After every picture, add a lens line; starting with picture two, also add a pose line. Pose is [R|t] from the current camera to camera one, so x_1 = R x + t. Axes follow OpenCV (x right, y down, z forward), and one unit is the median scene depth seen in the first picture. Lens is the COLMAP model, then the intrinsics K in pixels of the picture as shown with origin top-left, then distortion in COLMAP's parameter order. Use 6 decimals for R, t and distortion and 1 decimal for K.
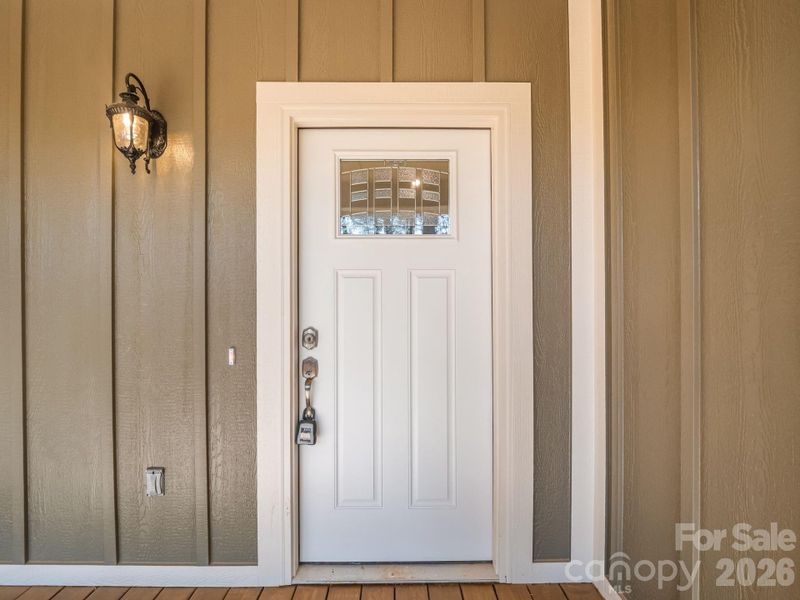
lens RADIAL K [[397.2, 0, 397.5], [0, 397.2, 297.2], [0, 0, 1]] dist [-0.011413, -0.000165]
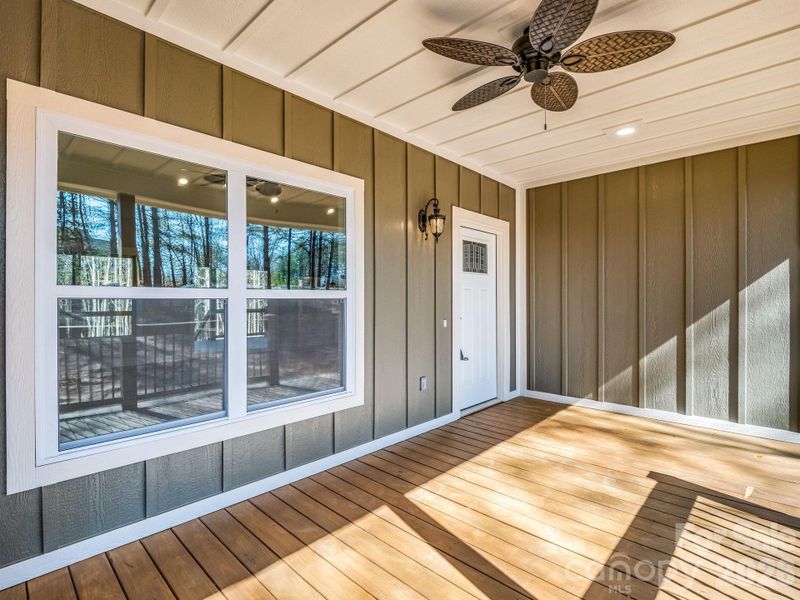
lens RADIAL K [[397.2, 0, 397.5], [0, 397.2, 297.2], [0, 0, 1]] dist [-0.011413, -0.000165]
pose [[0.697908, 0.008361, 0.716139, -2.214888], [-0.001238, 0.999944, -0.010467, 0.023084], [-0.716187, 0.006418, 0.697879, -0.399216]]
